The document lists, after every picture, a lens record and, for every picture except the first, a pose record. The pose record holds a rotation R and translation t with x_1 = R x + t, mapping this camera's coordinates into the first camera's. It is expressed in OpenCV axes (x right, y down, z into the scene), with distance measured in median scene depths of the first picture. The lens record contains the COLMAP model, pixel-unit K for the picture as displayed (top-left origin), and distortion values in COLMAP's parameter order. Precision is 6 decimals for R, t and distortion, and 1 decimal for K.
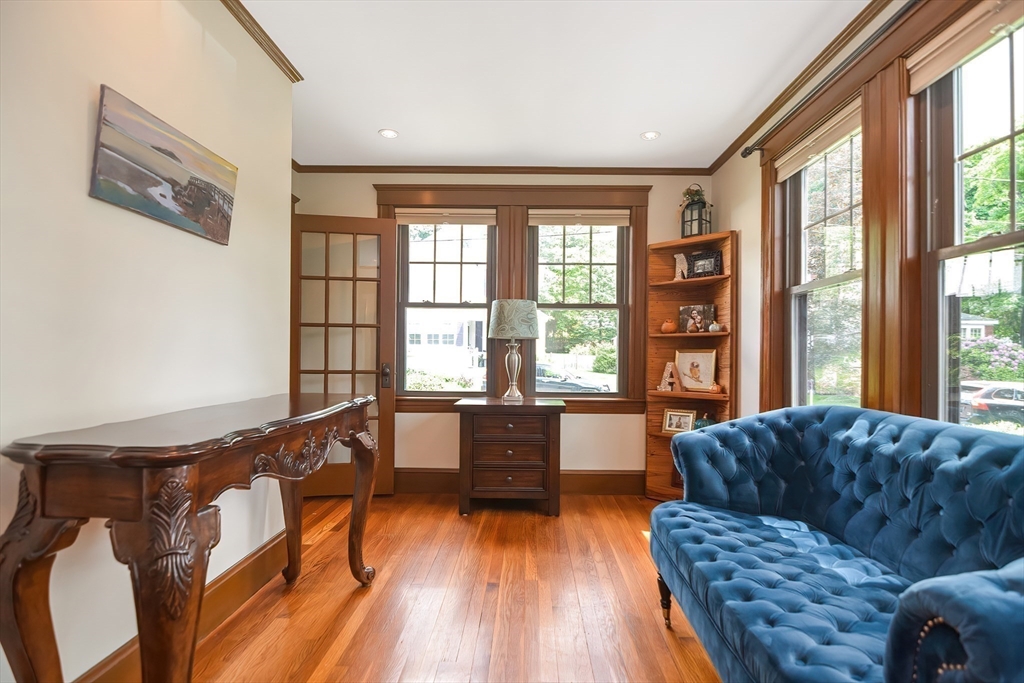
lens RADIAL K [[435.5, 0, 524.3], [0, 435.5, 353.5], [0, 0, 1]] dist [-0.001160, -0.010694]
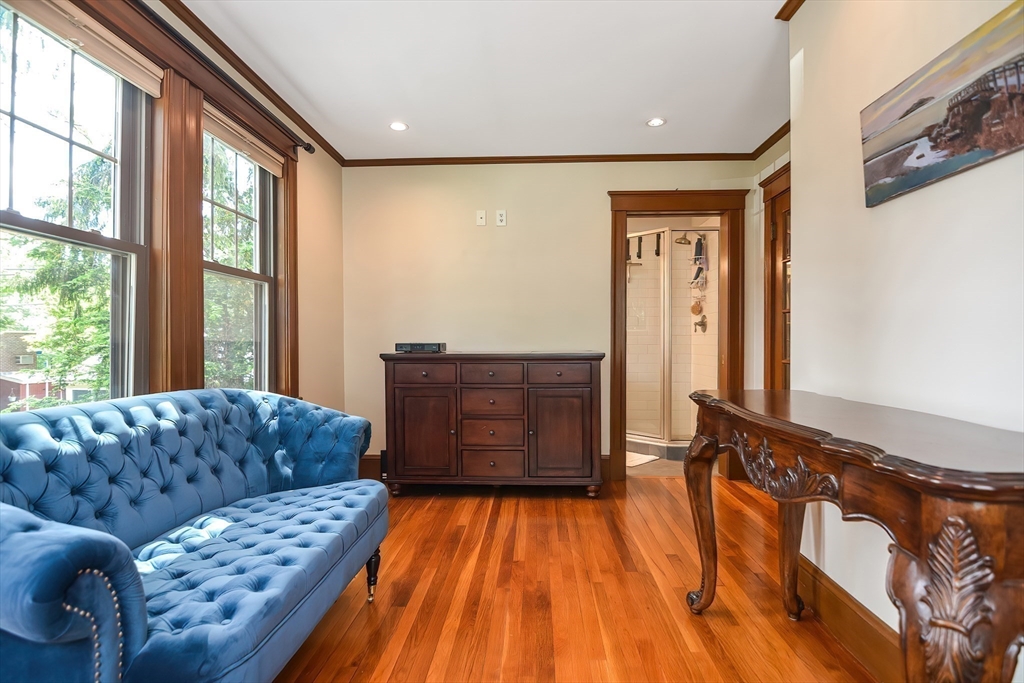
lens RADIAL K [[516.9, 0, 520.3], [0, 516.9, 340.6], [0, 0, 1]] dist [-0.023446, -0.002061]
pose [[-0.999540, -0.013196, 0.027304, -0.033063], [-0.013126, 0.999910, 0.002710, 0.002963], [-0.027337, 0.002351, -0.999623, 0.871693]]
